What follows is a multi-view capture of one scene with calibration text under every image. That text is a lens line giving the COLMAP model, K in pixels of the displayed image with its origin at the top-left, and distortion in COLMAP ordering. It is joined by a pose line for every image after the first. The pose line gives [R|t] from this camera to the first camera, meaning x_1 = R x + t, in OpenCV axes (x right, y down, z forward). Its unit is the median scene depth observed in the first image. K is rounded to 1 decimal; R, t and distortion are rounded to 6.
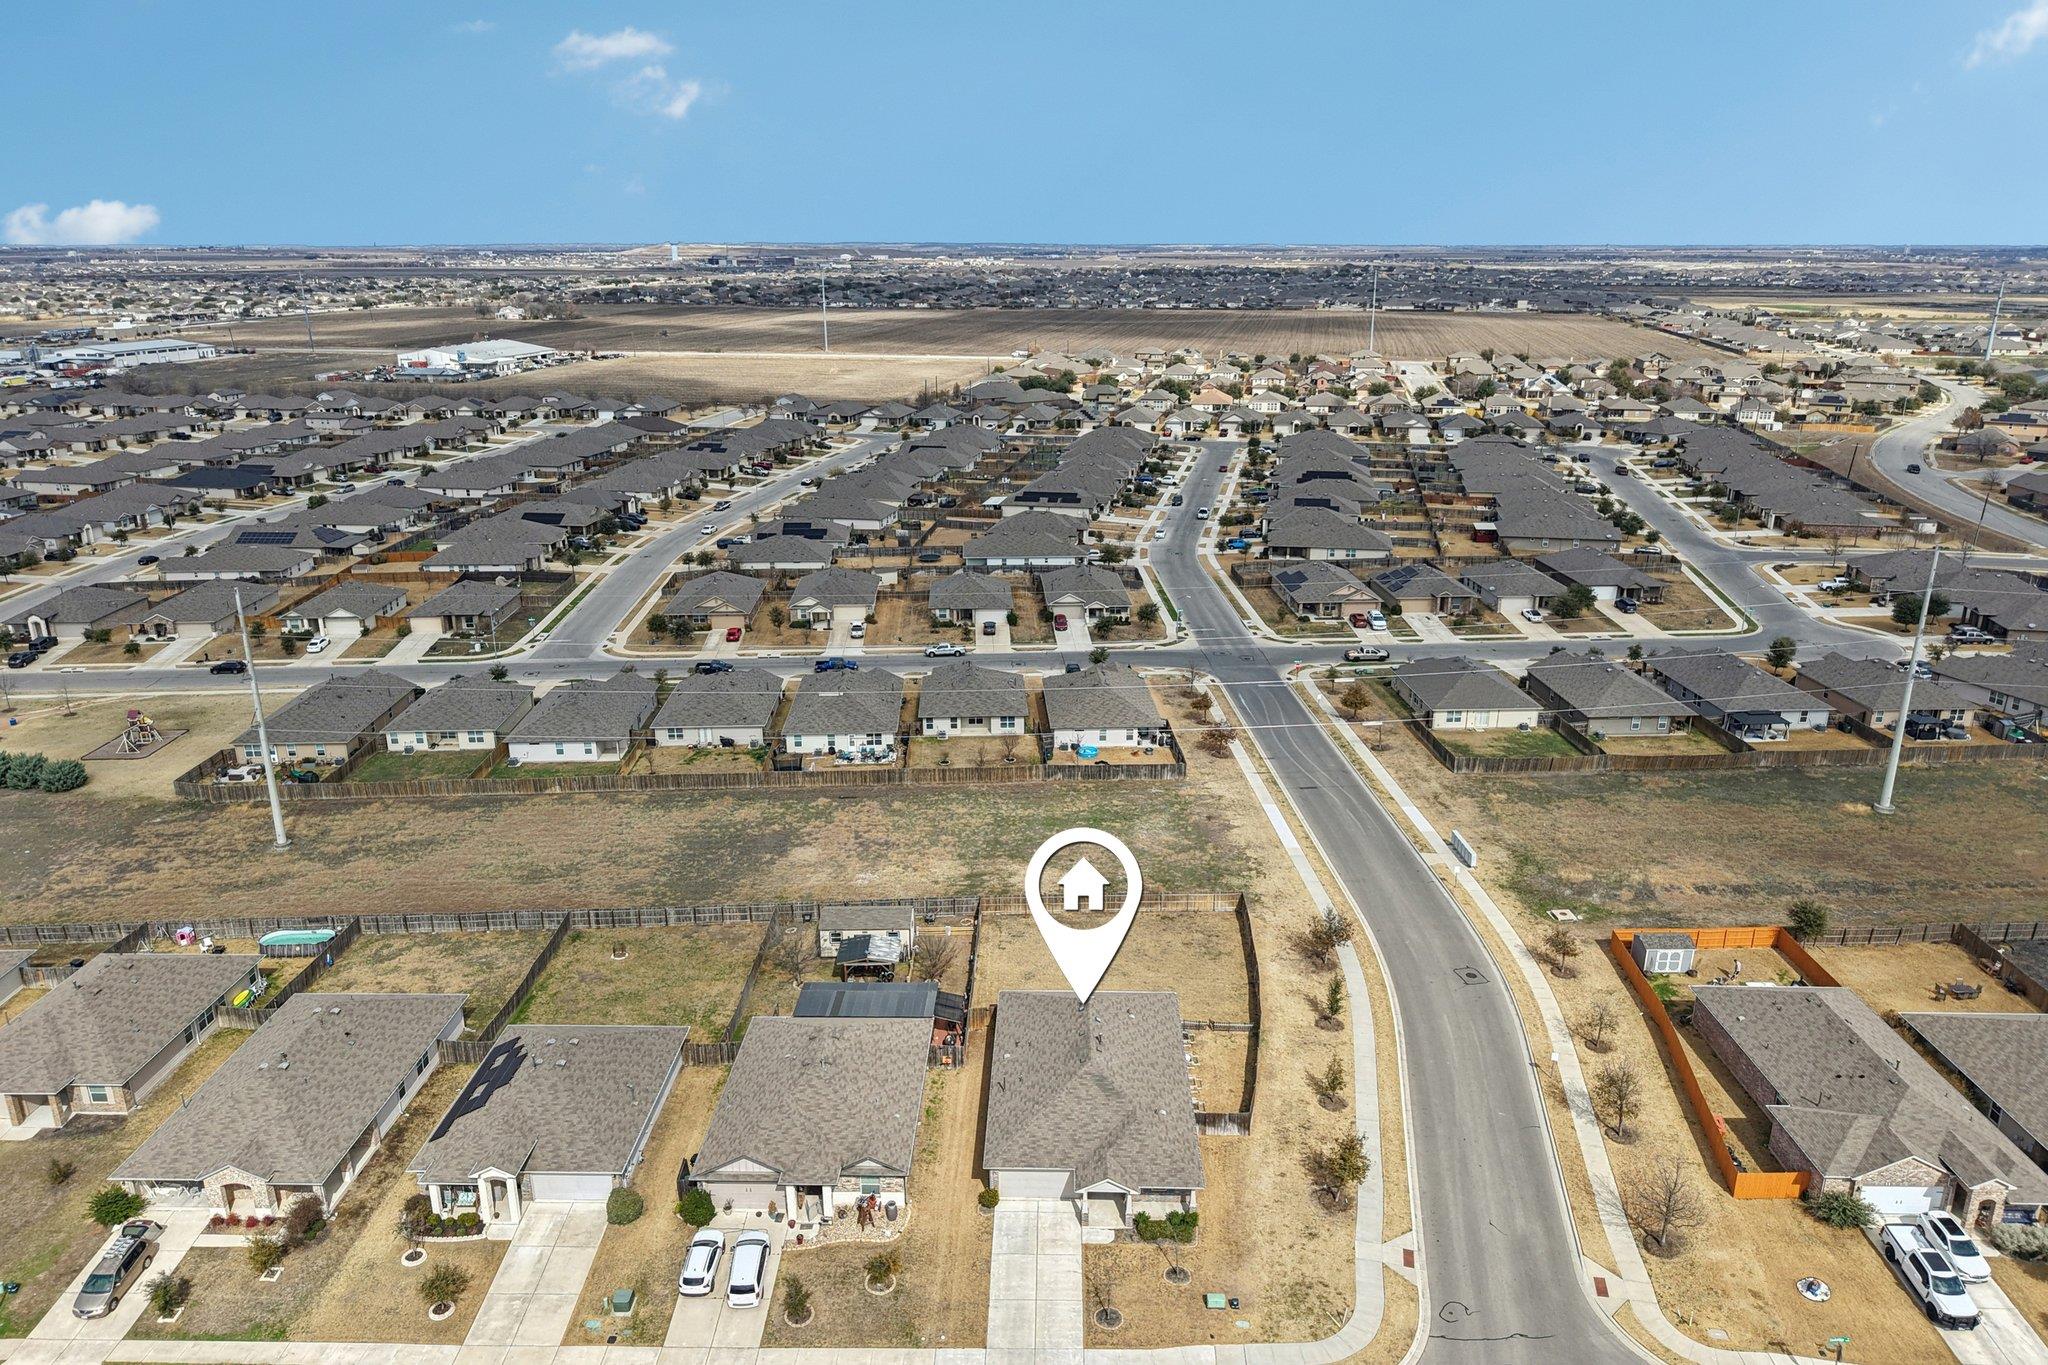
lens RADIAL K [[1374.4, 0, 1024.0], [0, 1374.4, 682.5], [0, 0, 1]] dist [0.041423, -0.052529]
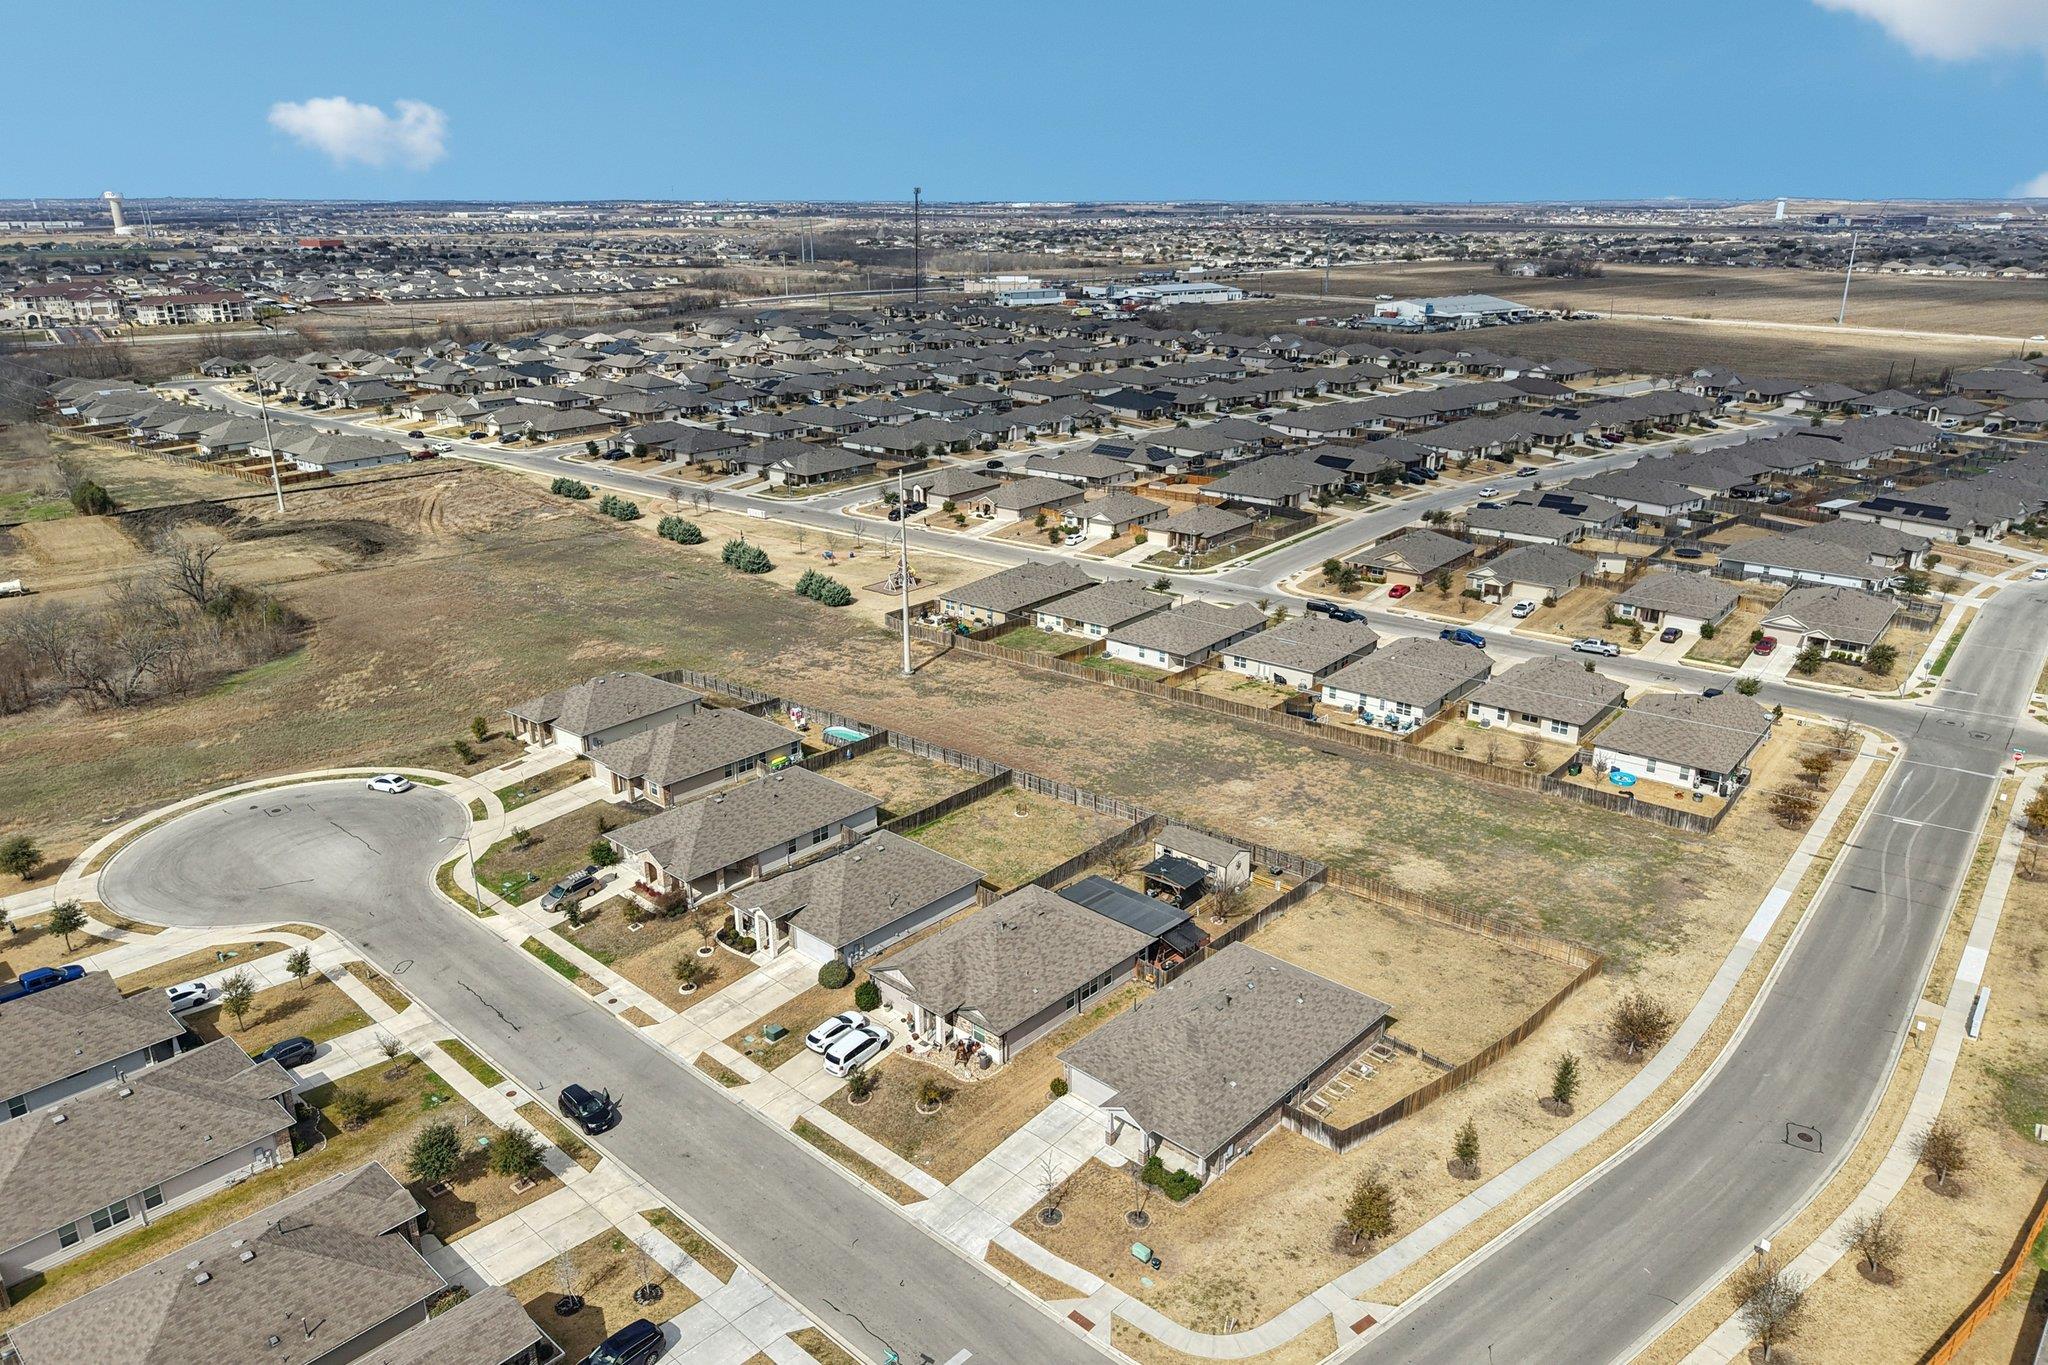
lens RADIAL K [[1373.8, 0, 1024.0], [0, 1373.8, 682.5], [0, 0, 1]] dist [0.093648, -0.187488]
pose [[0.748221, 0.218470, -0.626447, 0.291717], [-0.200473, 0.974539, 0.100422, -0.021063], [0.632436, 0.050448, 0.772968, 0.064453]]
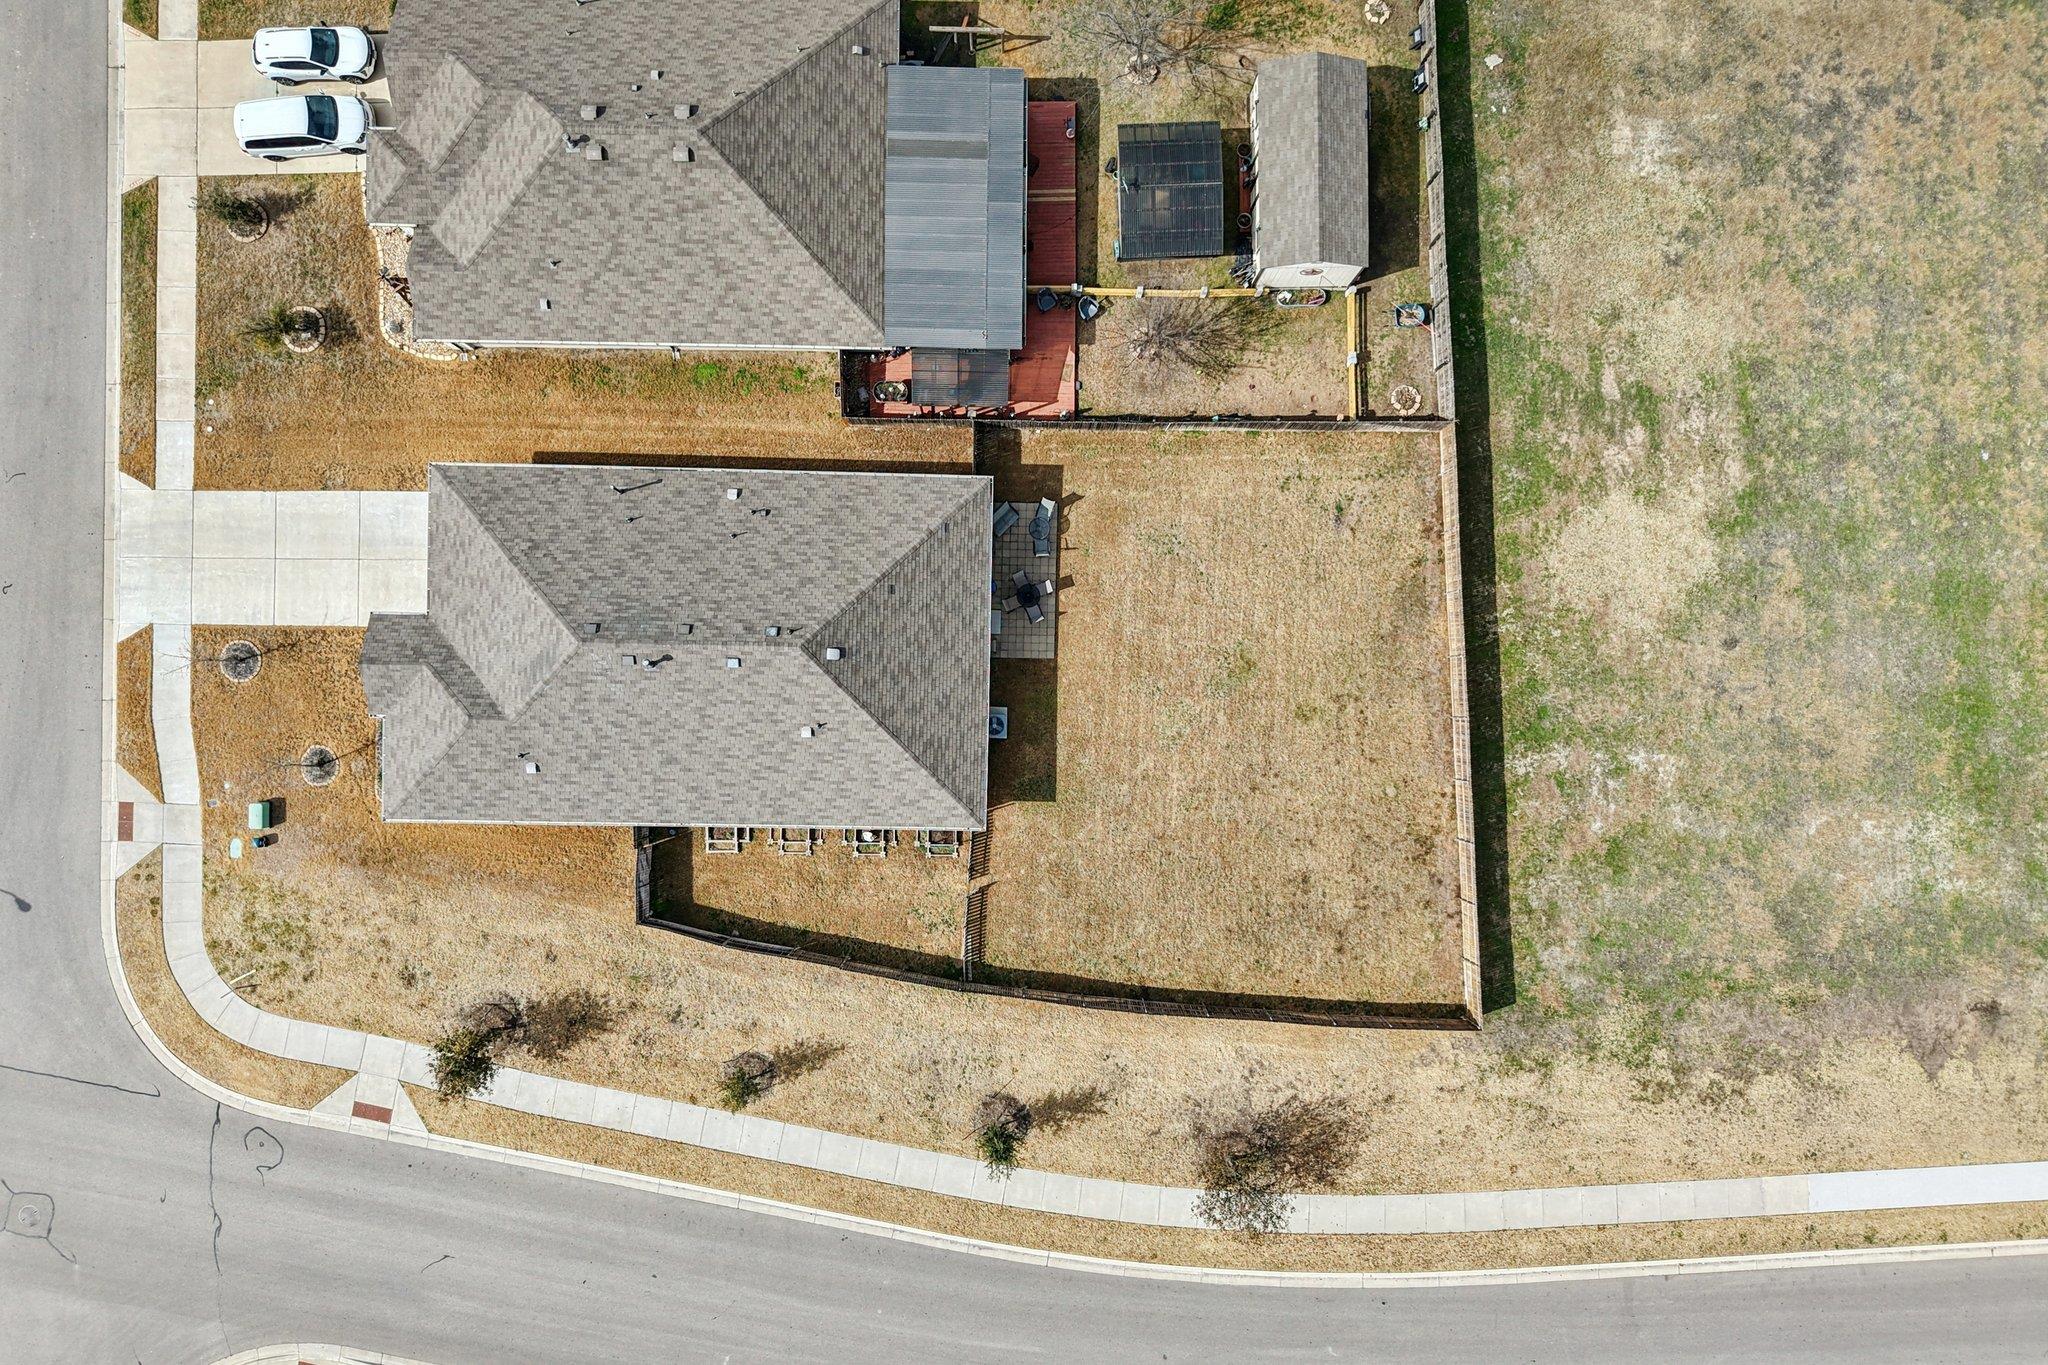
lens RADIAL K [[1374.4, 0, 1024.0], [0, 1374.4, 682.5], [0, 0, 1]] dist [0.041423, -0.052529]
pose [[0.009930, 0.999845, 0.014552, 0.031031], [-0.309008, -0.010772, 0.950998, -0.156798], [0.951007, -0.013940, 0.308854, 0.540600]]
